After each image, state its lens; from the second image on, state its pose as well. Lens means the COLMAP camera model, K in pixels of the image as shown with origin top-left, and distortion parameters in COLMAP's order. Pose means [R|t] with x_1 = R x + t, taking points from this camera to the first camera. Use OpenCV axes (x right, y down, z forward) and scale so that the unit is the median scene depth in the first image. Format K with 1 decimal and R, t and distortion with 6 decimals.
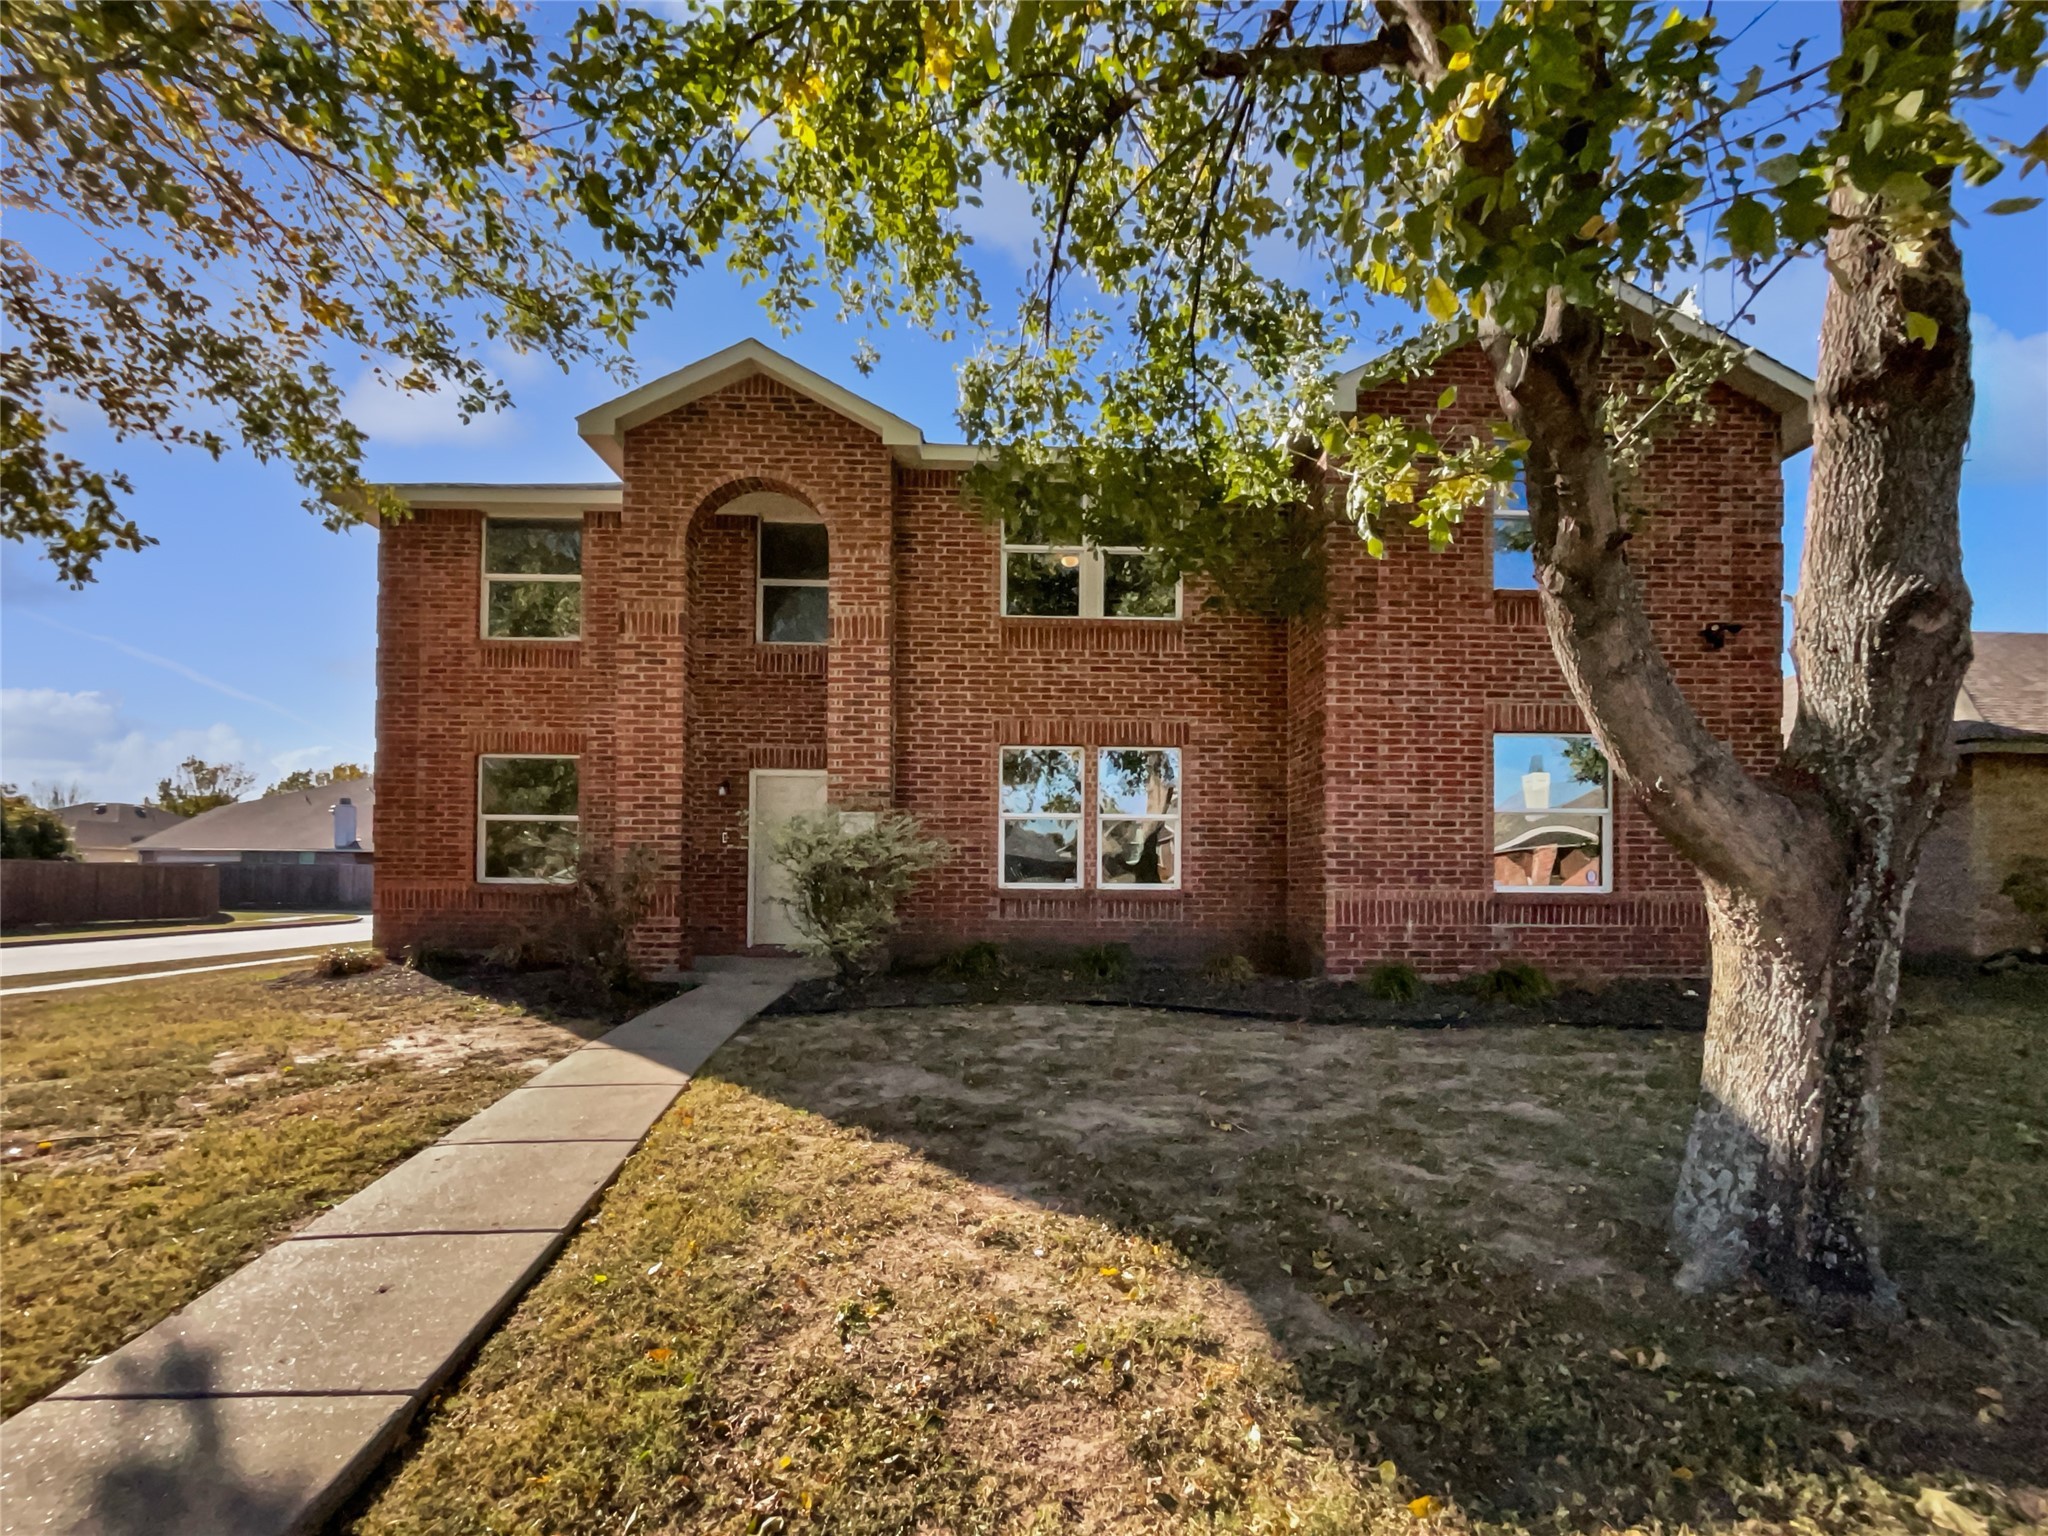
lens RADIAL K [[862.4, 0, 1024.1], [0, 862.4, 904.3], [0, 0, 1]] dist [-0.001726, 0.000127]
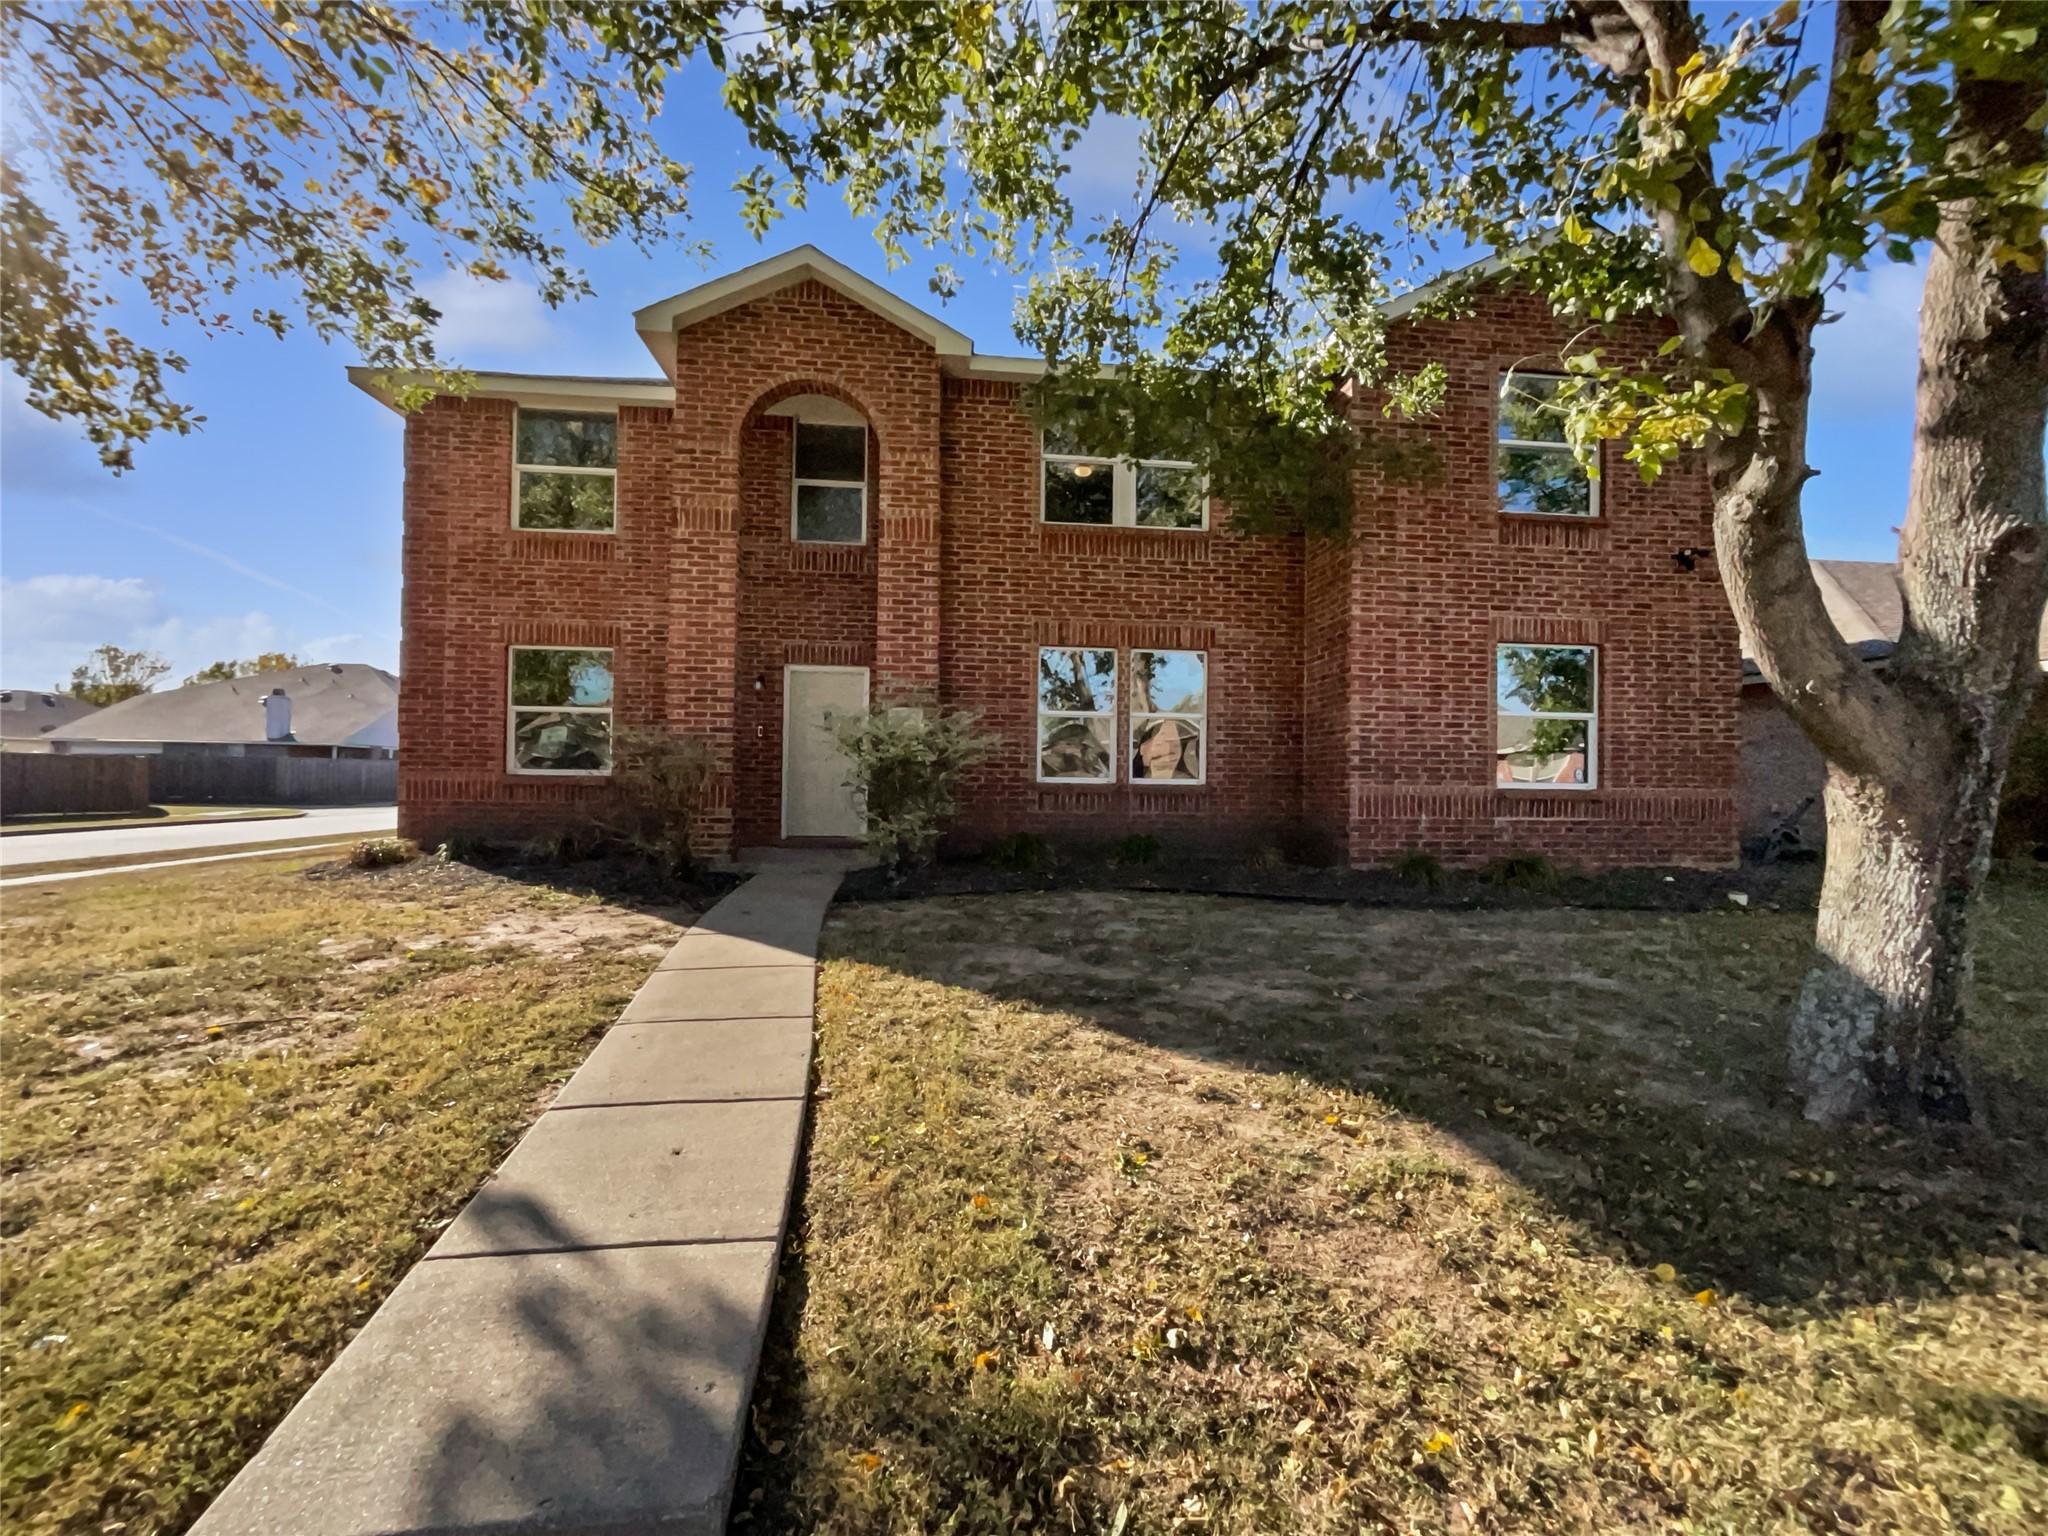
lens RADIAL K [[842.7, 0, 990.1], [0, 842.7, 808.1], [0, 0, 1]] dist [-0.002887, 0.000161]
pose [[0.996947, 0.003742, 0.077997, -0.219865], [-0.004104, 0.999981, 0.004491, 0.011215], [-0.077979, -0.004798, 0.996943, -0.022633]]
